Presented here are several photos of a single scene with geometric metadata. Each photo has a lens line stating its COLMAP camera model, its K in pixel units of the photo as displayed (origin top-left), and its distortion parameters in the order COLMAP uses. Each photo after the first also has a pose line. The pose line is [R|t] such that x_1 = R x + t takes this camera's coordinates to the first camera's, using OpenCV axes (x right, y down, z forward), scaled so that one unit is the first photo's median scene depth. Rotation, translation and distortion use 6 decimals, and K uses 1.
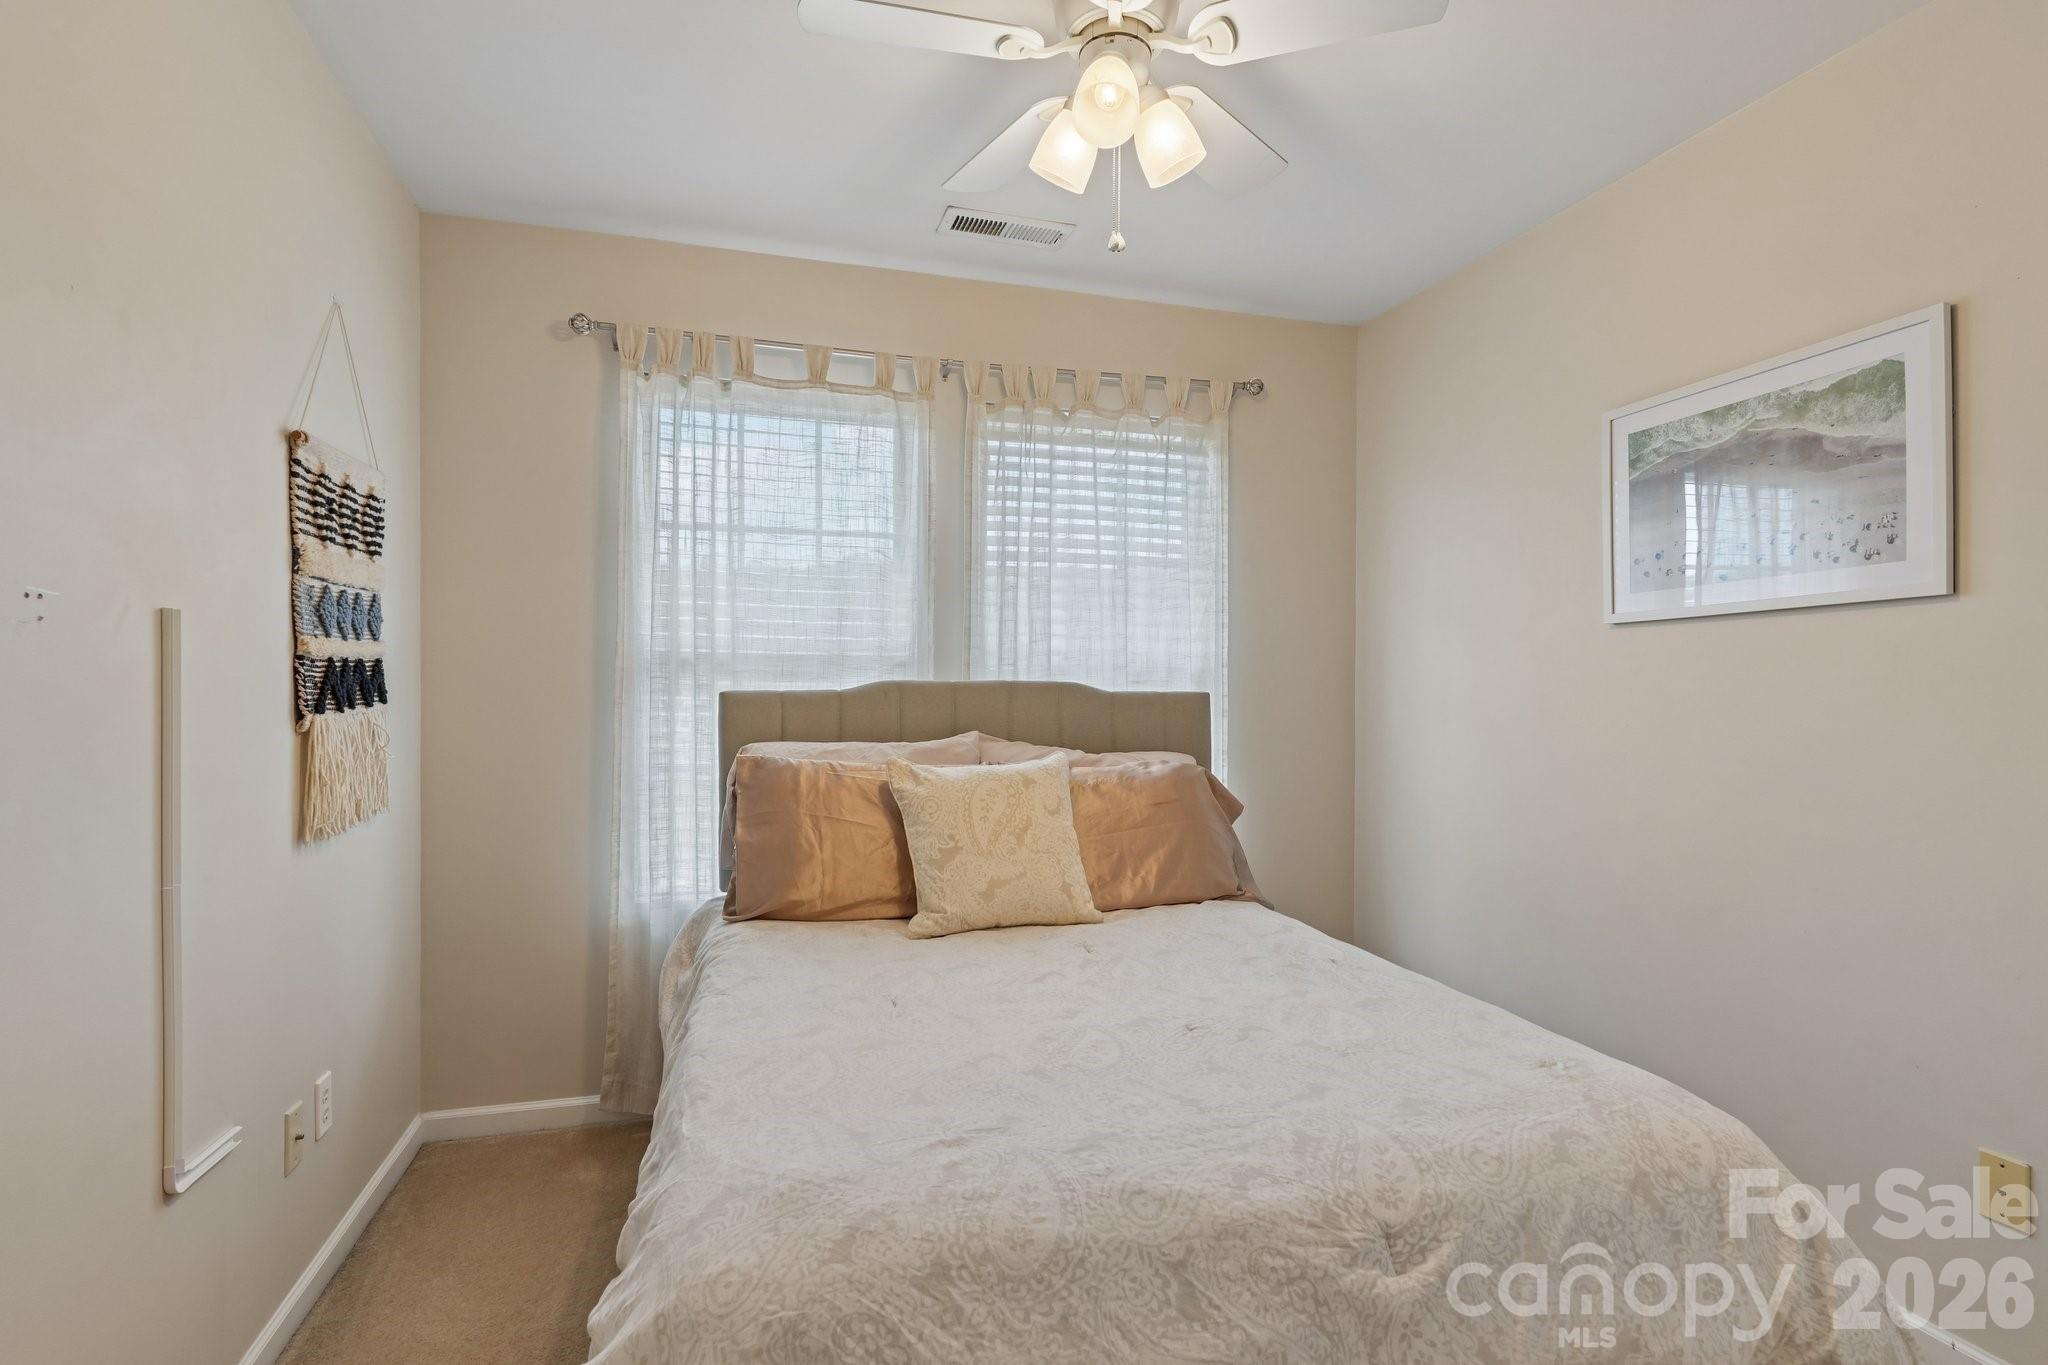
lens RADIAL K [[1009.9, 0, 1026.6], [0, 1009.9, 695.1], [0, 0, 1]] dist [0.000059, 0.000700]
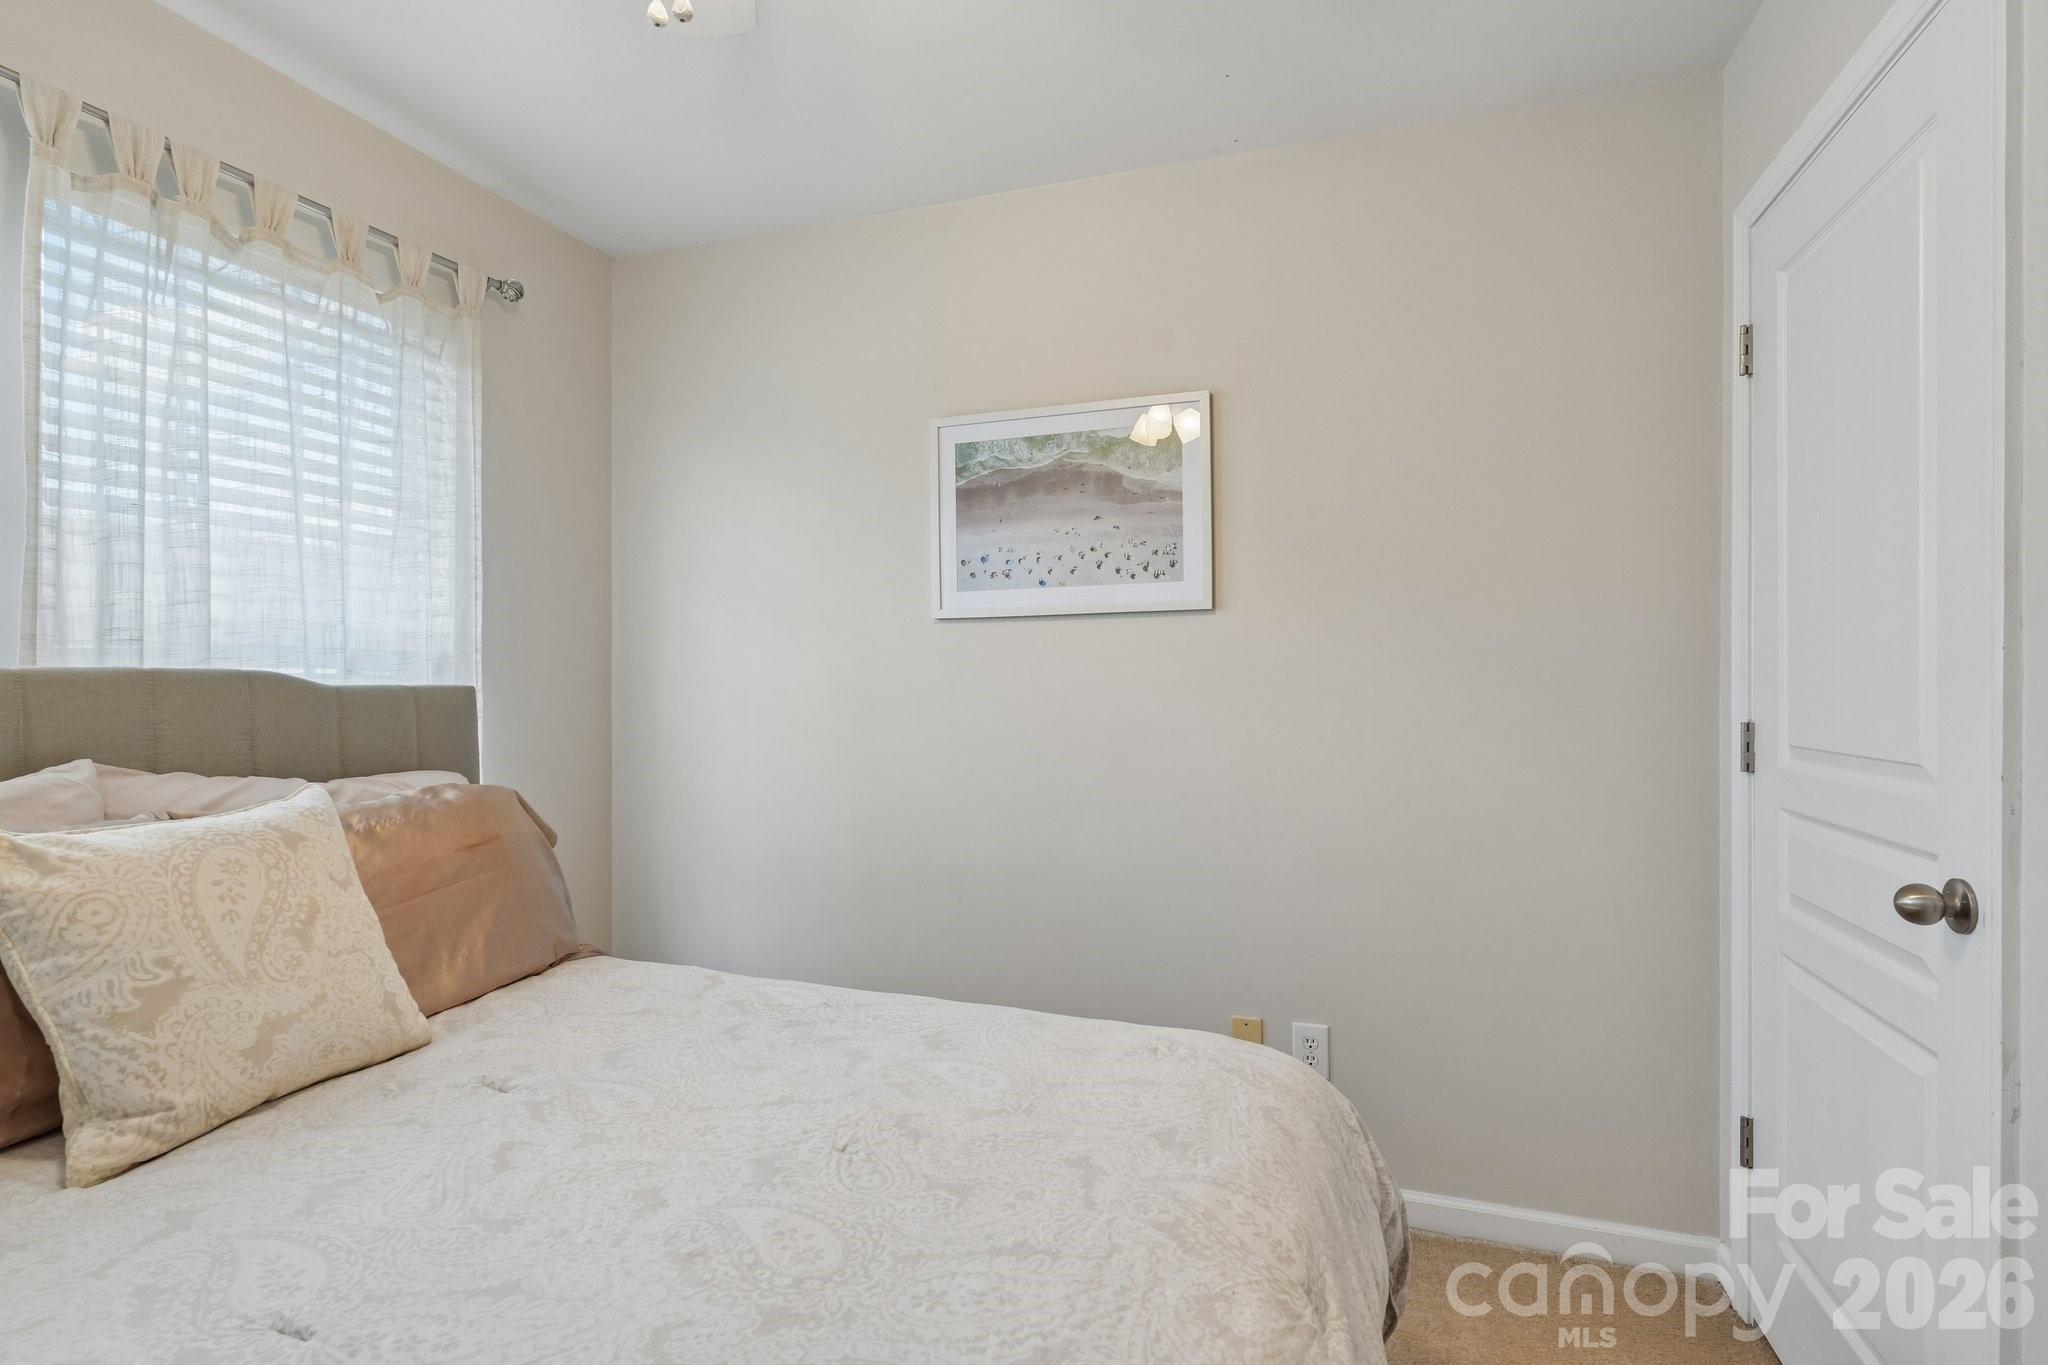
lens RADIAL K [[1005.5, 0, 1024.8], [0, 1005.5, 679.0], [0, 0, 1]] dist [-0.000156, 0.000683]
pose [[0.585048, -0.002451, 0.810995, -0.236970], [0.007282, 0.999971, -0.002231, -0.004206], [-0.810966, 0.007211, 0.585049, 0.318910]]
